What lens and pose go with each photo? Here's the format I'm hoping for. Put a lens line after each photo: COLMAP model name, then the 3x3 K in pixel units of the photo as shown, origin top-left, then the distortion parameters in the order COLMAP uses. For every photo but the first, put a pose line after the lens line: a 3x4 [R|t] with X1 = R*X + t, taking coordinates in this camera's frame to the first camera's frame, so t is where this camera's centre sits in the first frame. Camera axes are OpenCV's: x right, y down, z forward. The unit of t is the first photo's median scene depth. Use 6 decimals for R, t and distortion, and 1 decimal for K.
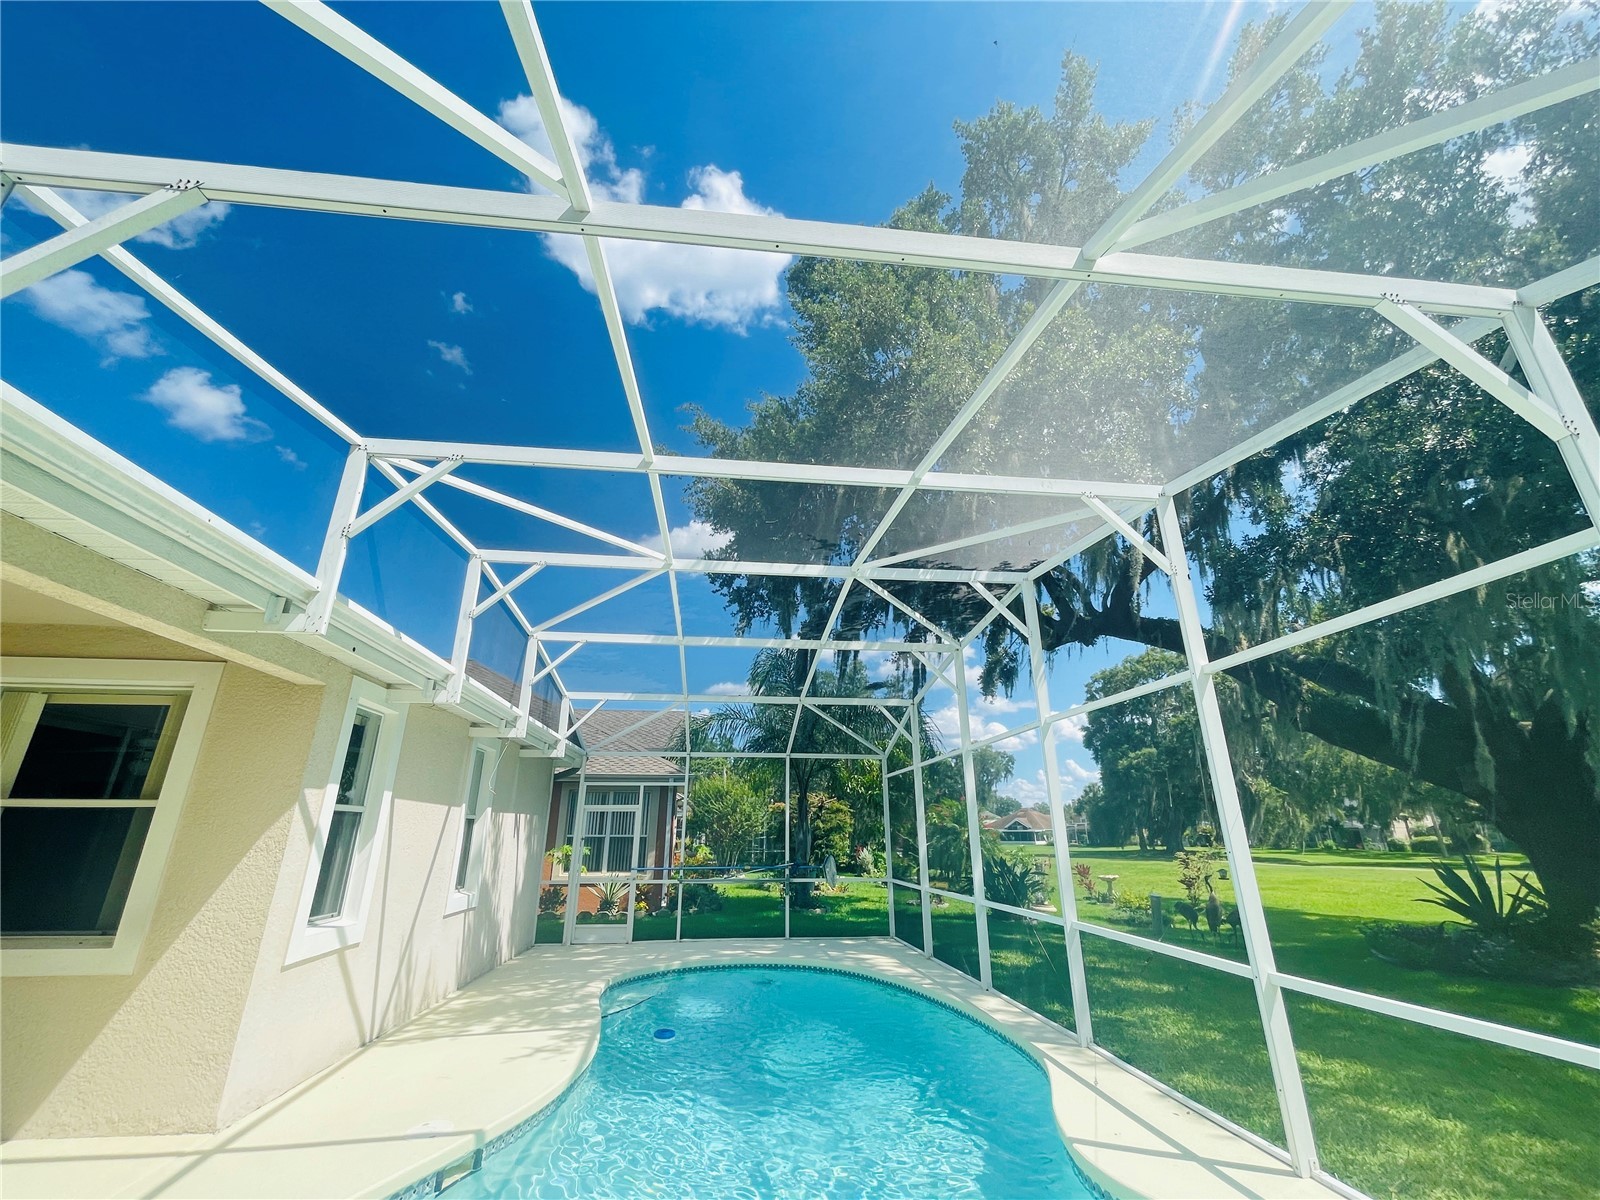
lens RADIAL K [[651.0, 0, 794.5], [0, 651.0, 595.5], [0, 0, 1]] dist [0.000306, -0.000002]
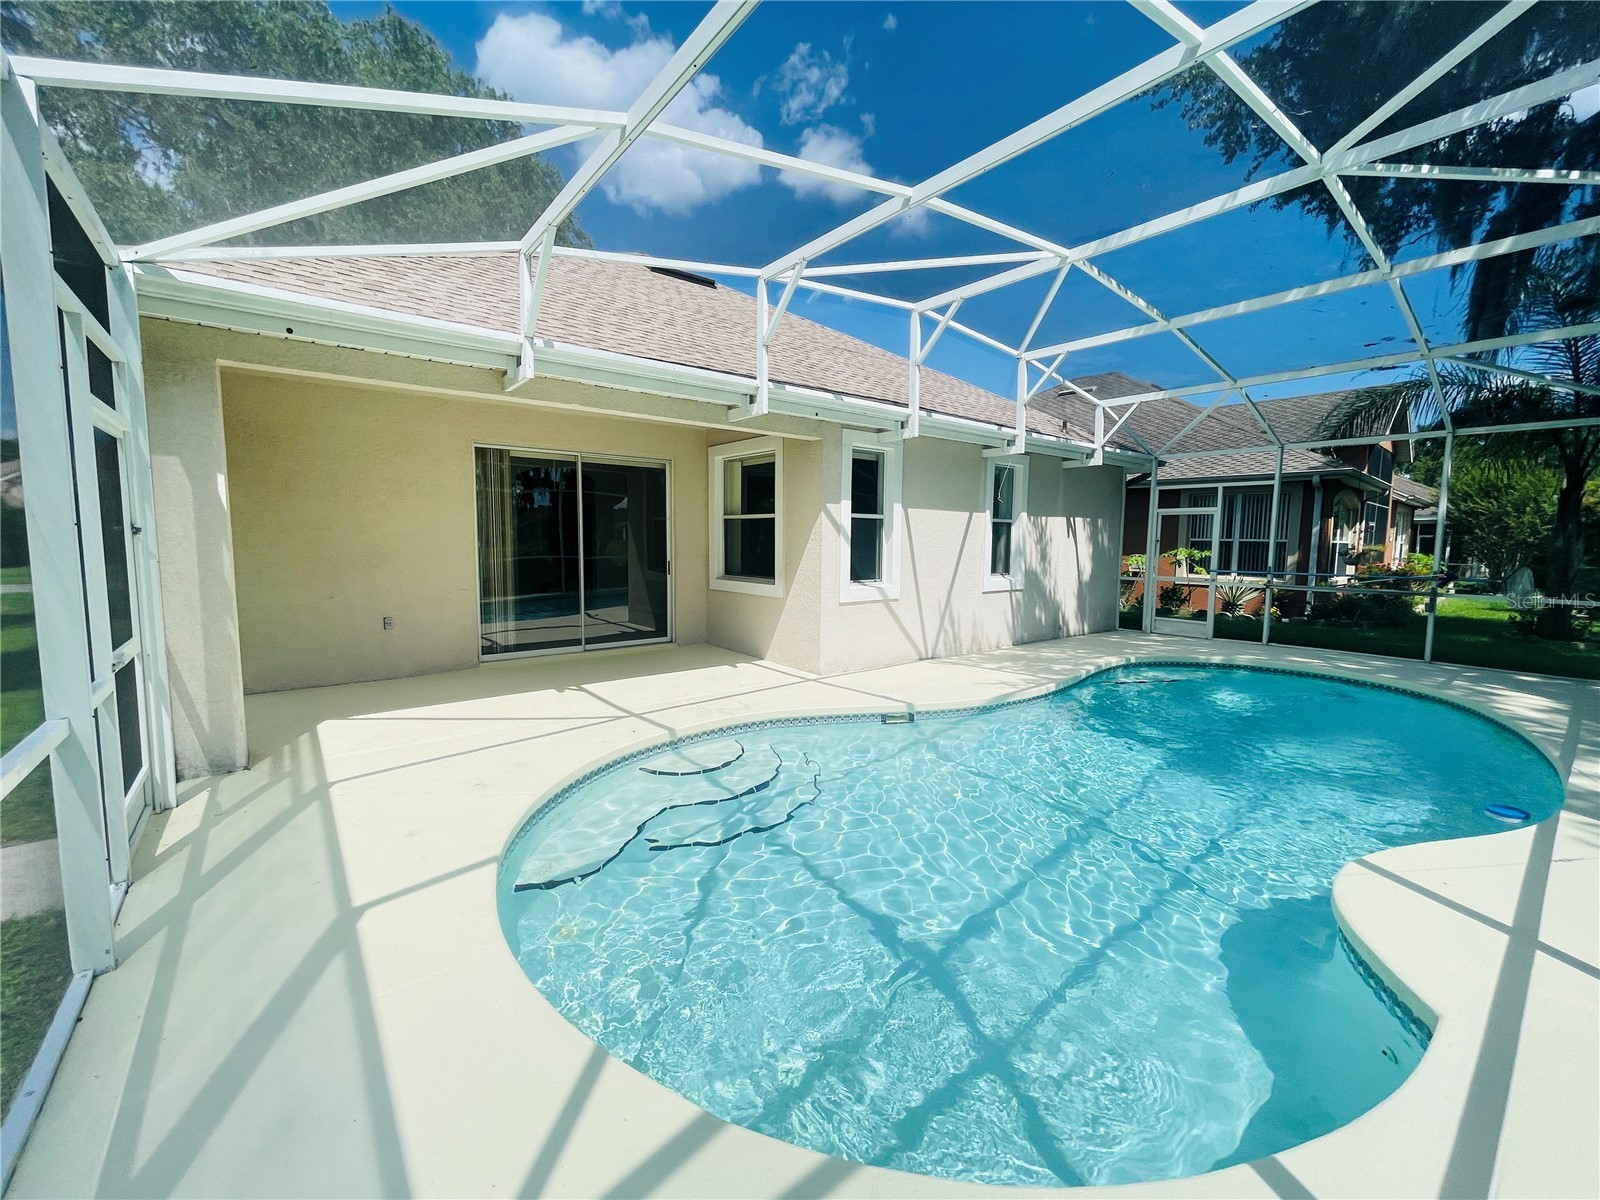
lens RADIAL K [[651.0, 0, 794.7], [0, 651.0, 601.6], [0, 0, 1]] dist [0.000306, -0.000002]
pose [[0.529565, 0.090161, -0.843464, 0.354121], [0.281300, 0.919405, 0.274891, 0.032448], [0.800270, -0.382839, 0.461522, 0.060921]]
